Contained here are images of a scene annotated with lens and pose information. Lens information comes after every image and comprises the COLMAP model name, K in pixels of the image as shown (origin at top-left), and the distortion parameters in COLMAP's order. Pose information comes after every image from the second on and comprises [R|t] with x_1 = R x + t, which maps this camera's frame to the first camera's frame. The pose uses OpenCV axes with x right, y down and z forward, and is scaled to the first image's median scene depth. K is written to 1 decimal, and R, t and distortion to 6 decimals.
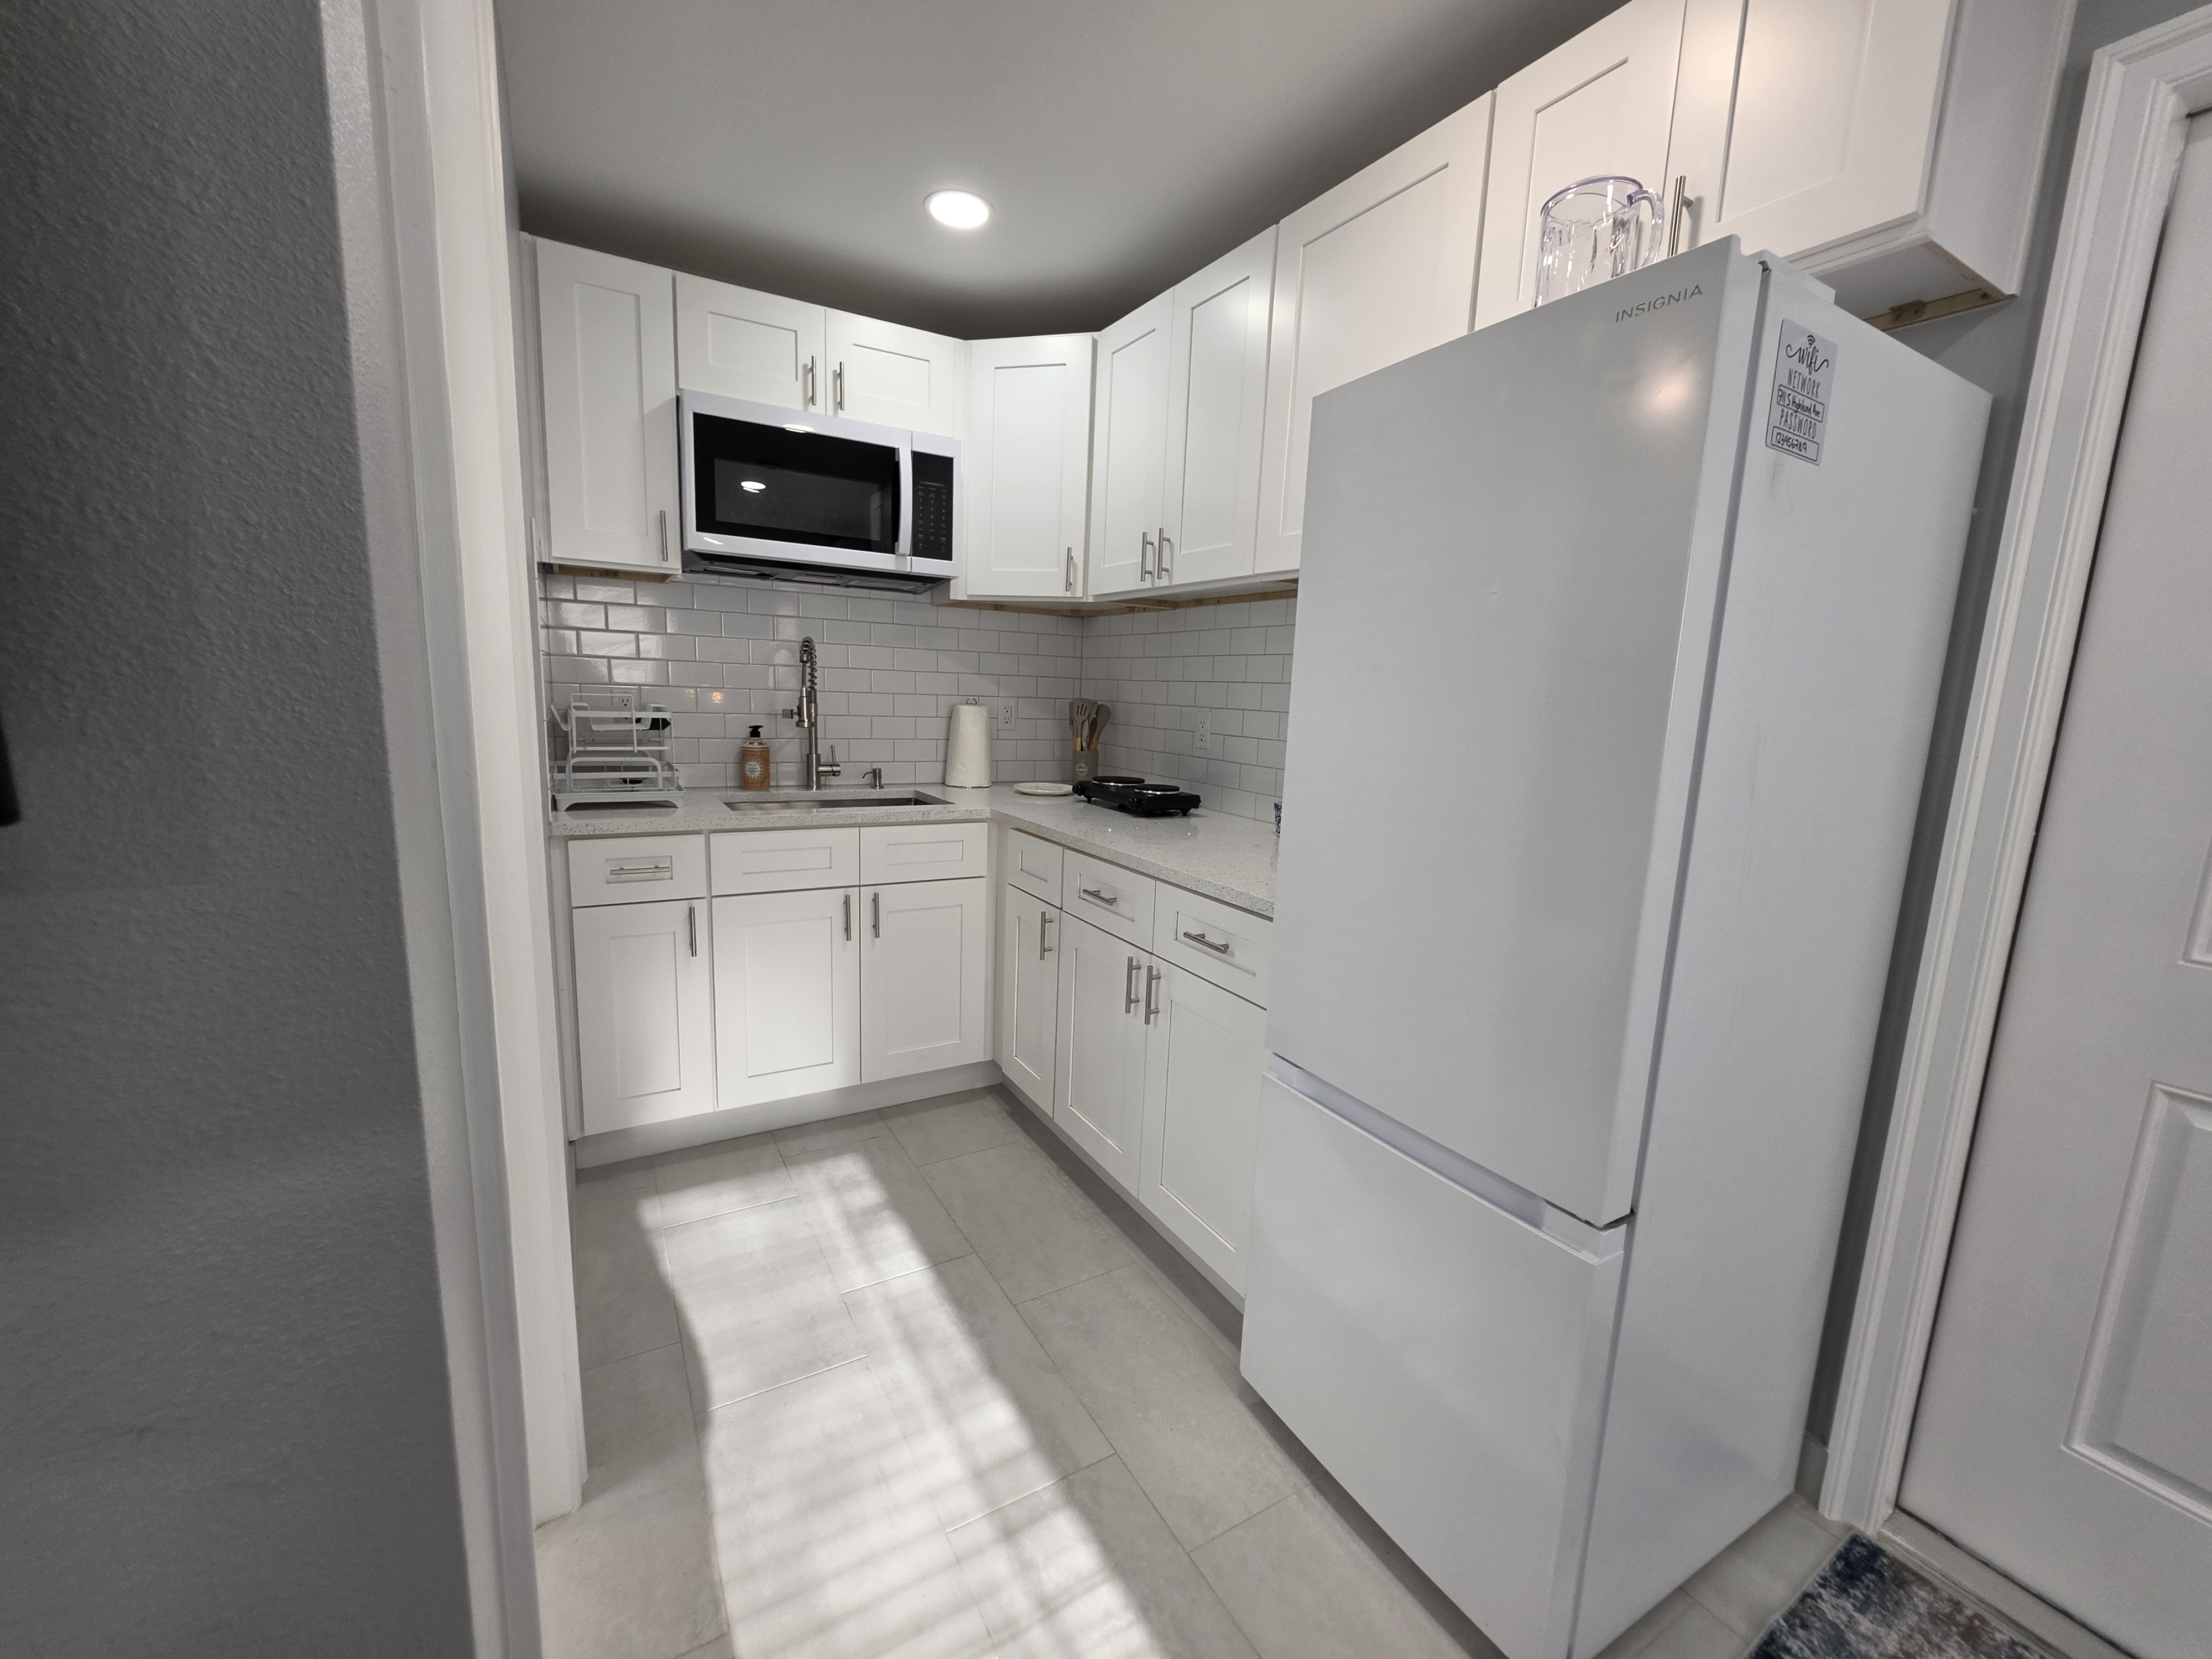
lens RADIAL K [[889.1, 0, 1107.1], [0, 889.1, 841.4], [0, 0, 1]] dist [-0.001717, -0.000778]
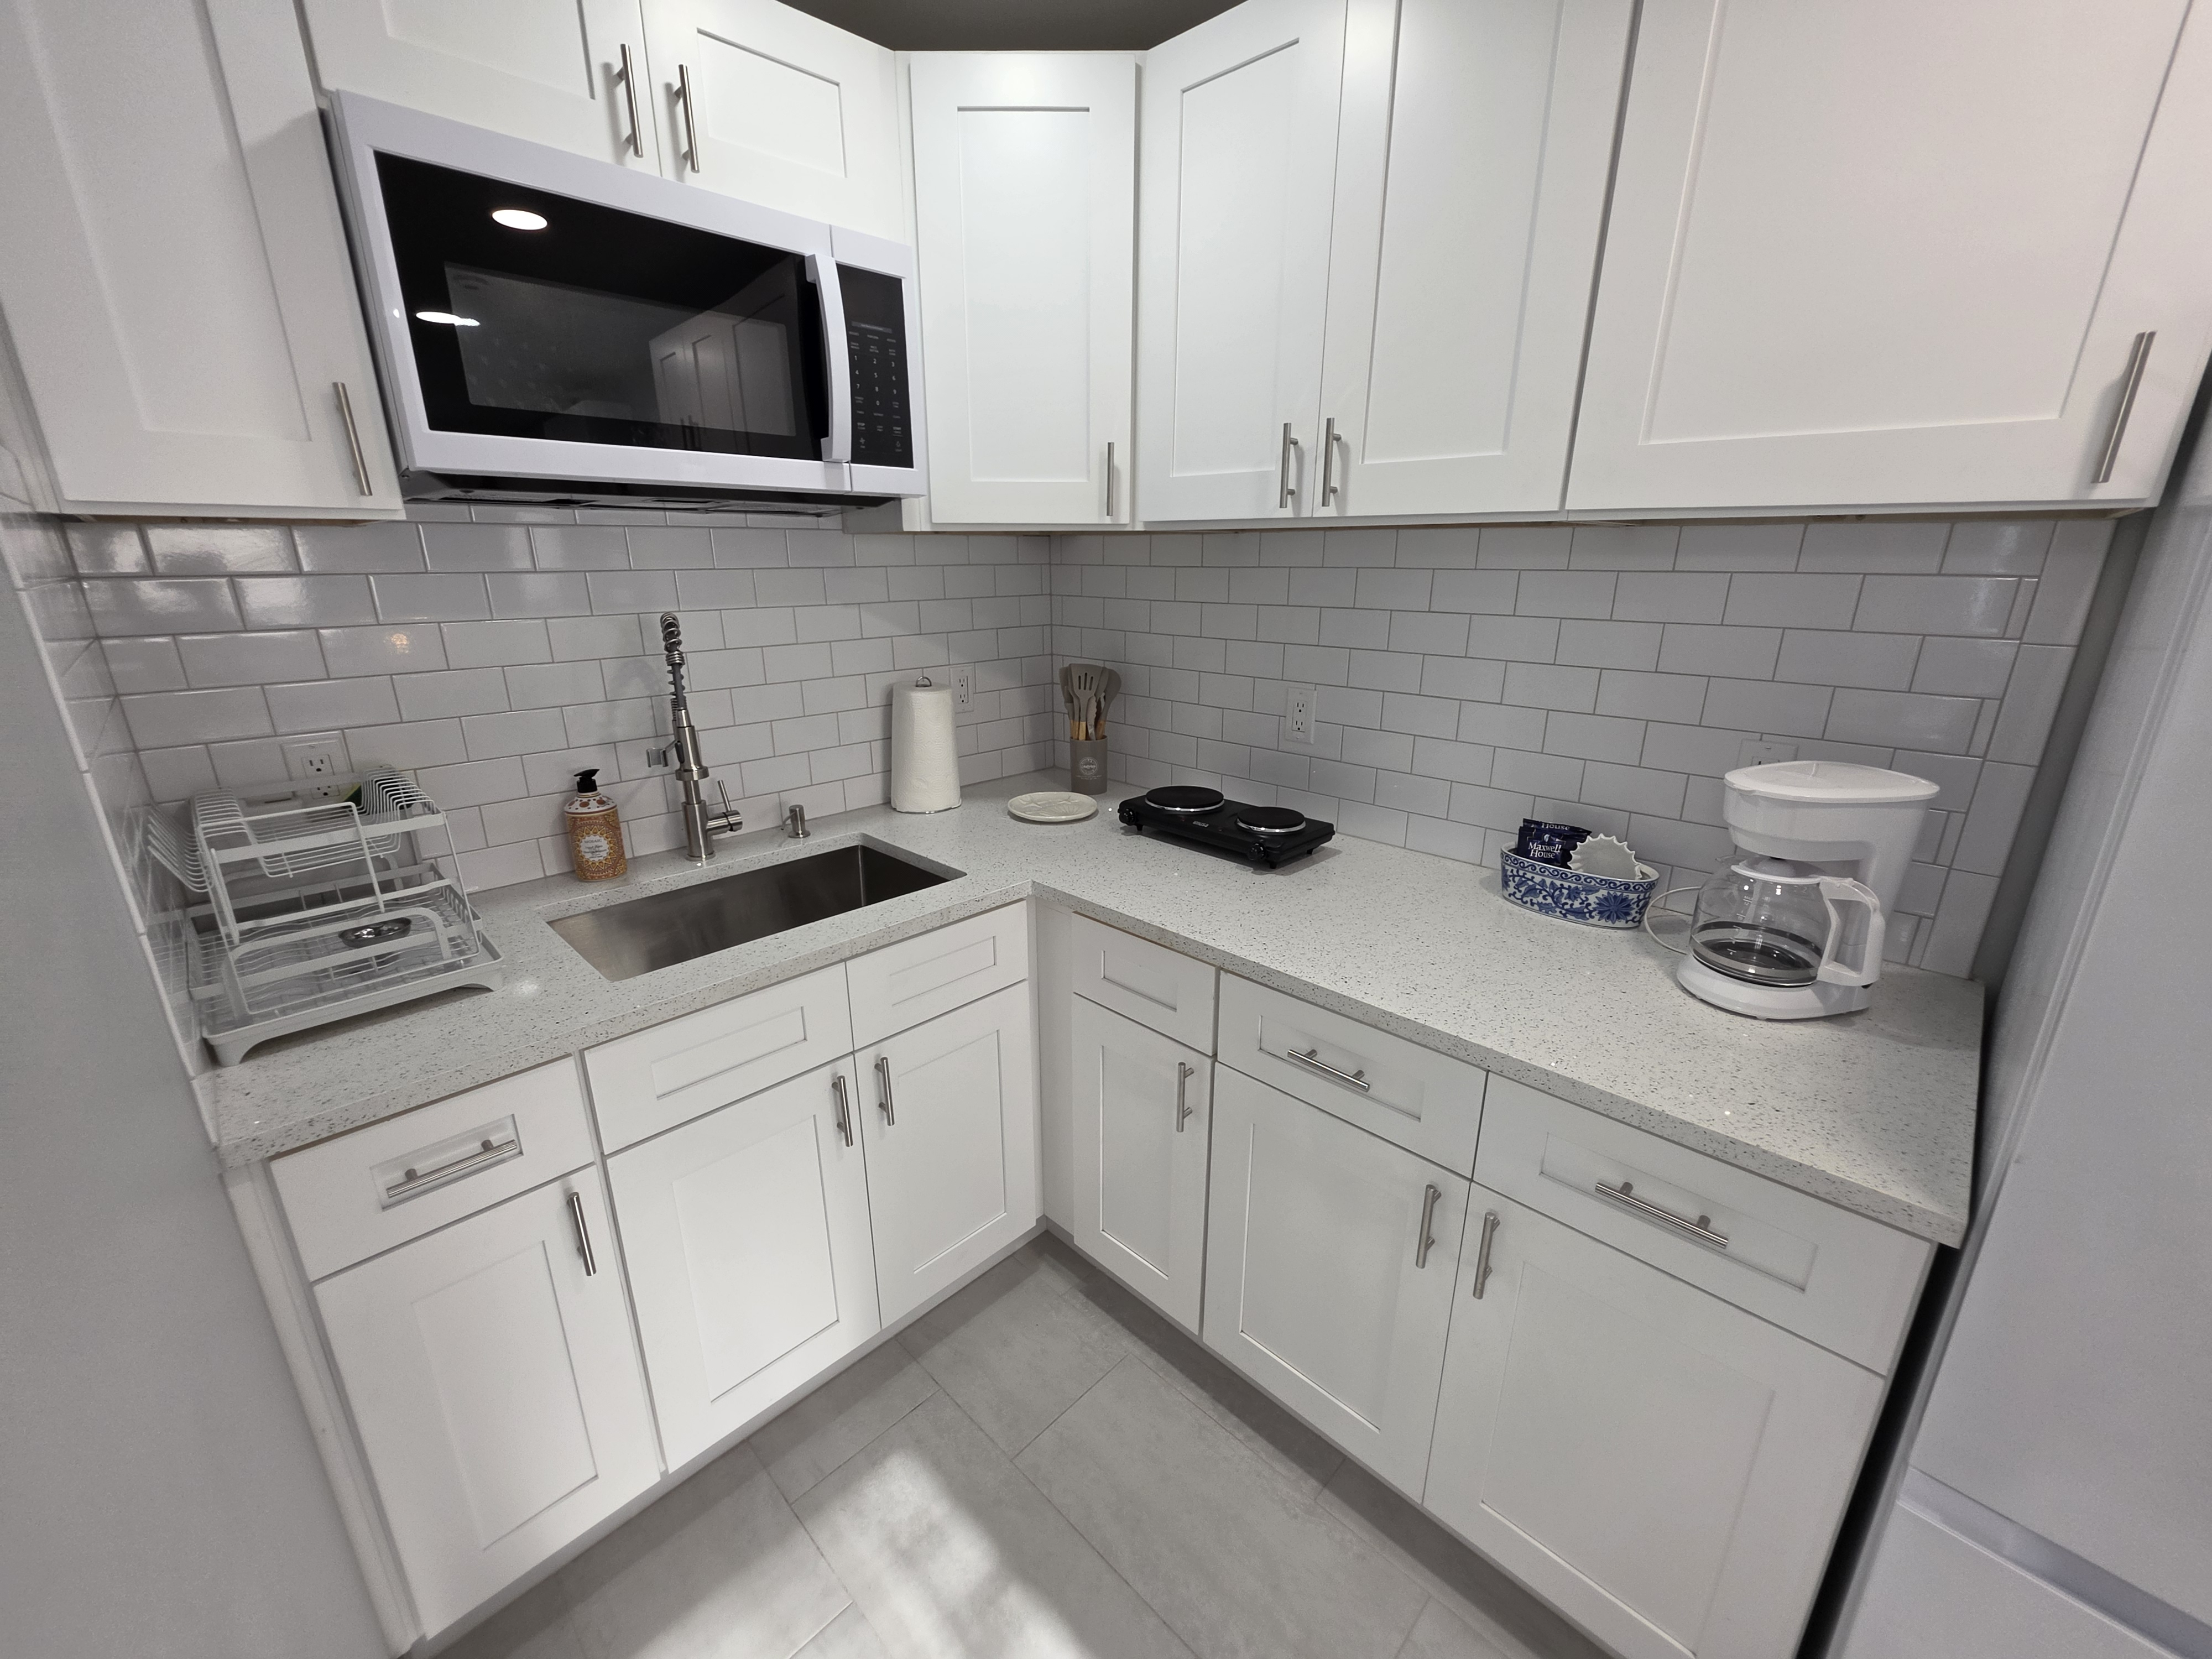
lens RADIAL K [[889.1, 0, 1110.6], [0, 889.1, 838.2], [0, 0, 1]] dist [-0.001717, -0.000778]
pose [[0.964320, -0.116610, 0.237672, -0.229181], [0.080970, 0.984656, 0.154584, -0.163134], [-0.252052, -0.129825, 0.958966, 0.390840]]
